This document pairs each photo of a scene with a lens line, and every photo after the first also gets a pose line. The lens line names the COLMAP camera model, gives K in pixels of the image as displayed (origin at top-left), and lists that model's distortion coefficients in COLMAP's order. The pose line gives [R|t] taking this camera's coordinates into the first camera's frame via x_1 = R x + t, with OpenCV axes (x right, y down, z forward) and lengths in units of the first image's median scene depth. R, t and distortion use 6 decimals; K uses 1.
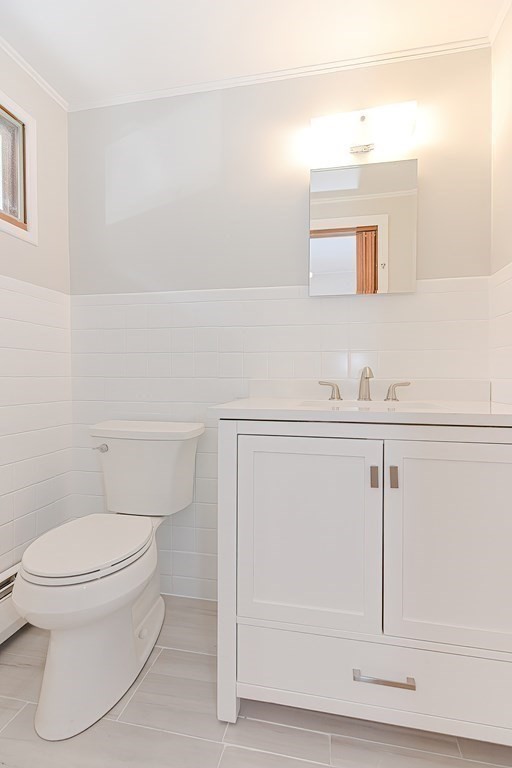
lens RADIAL K [[376.4, 0, 255.9], [0, 376.4, 380.7], [0, 0, 1]] dist [0.017326, -0.007672]
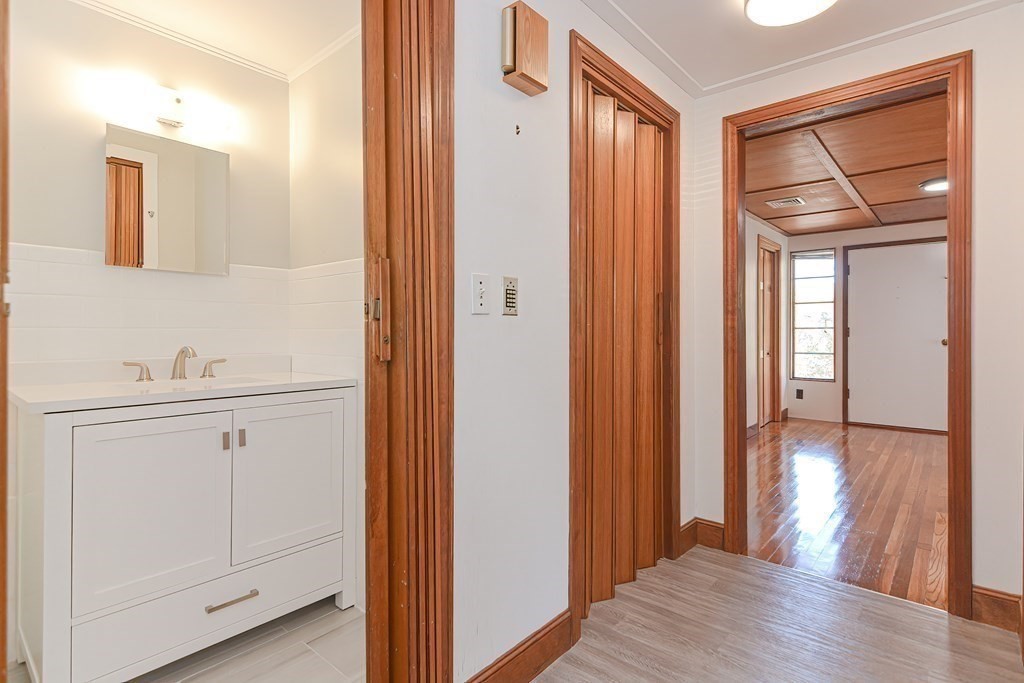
lens RADIAL K [[501.8, 0, 512.1], [0, 501.8, 333.4], [0, 0, 1]] dist [0.017326, -0.007672]
pose [[0.486125, 0.000839, 0.873889, -0.451612], [0.007456, 0.999959, -0.005108, -0.054965], [-0.873858, 0.008999, 0.486099, -0.420107]]
